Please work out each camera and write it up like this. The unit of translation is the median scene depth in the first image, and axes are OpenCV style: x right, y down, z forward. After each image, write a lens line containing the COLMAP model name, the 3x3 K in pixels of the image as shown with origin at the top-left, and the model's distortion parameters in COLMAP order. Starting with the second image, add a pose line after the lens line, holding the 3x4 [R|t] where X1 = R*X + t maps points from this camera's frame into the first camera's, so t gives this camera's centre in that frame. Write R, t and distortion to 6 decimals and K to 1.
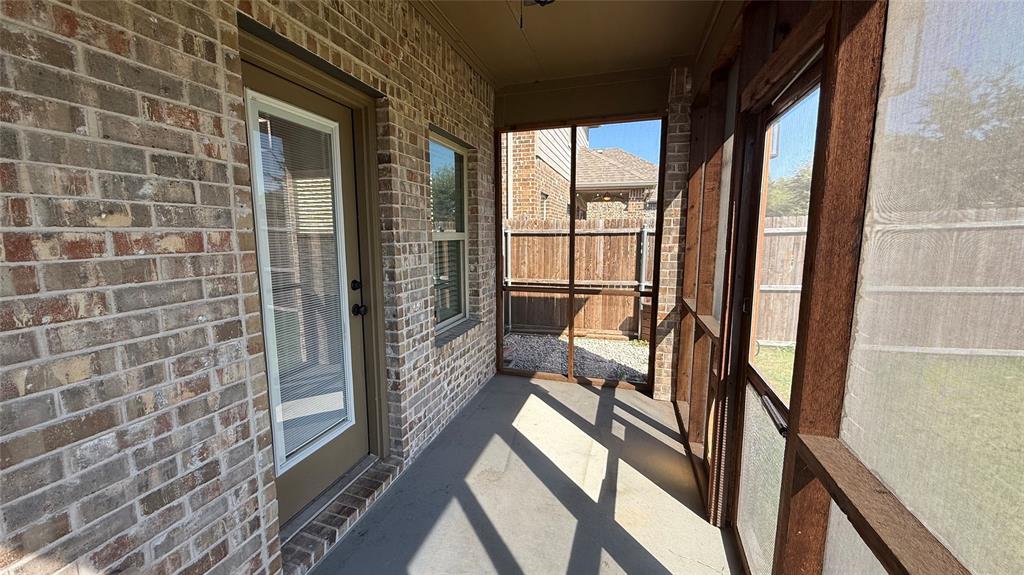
lens RADIAL K [[410.6, 0, 509.0], [0, 410.6, 288.7], [0, 0, 1]] dist [0.000008, 0.000178]
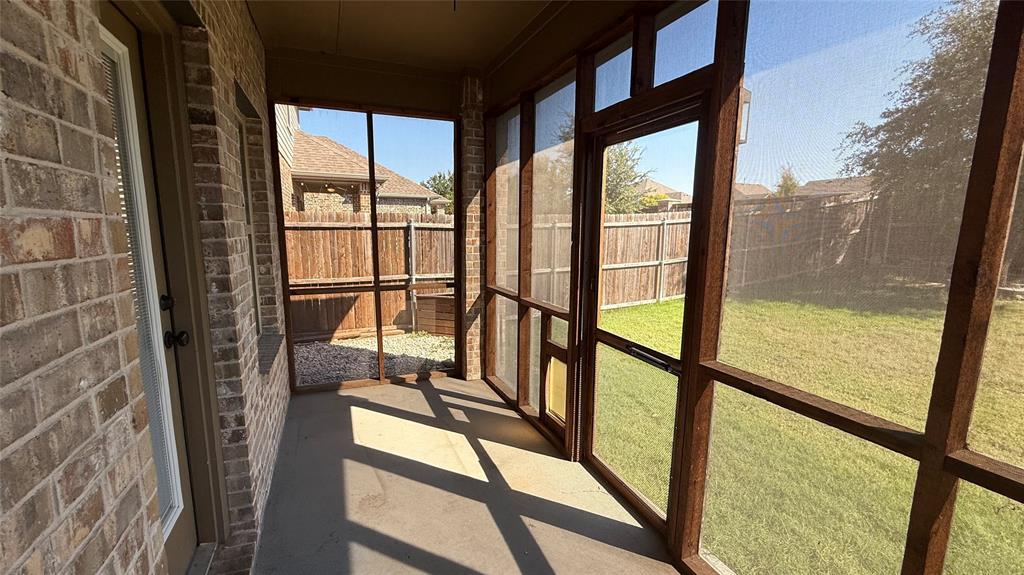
lens RADIAL K [[410.6, 0, 508.6], [0, 410.6, 288.5], [0, 0, 1]] dist [0.000008, 0.000178]
pose [[0.764700, -0.085402, 0.638703, -0.286773], [0.076971, 0.996188, 0.041047, -0.012423], [-0.639774, 0.017773, 0.768358, 0.107068]]
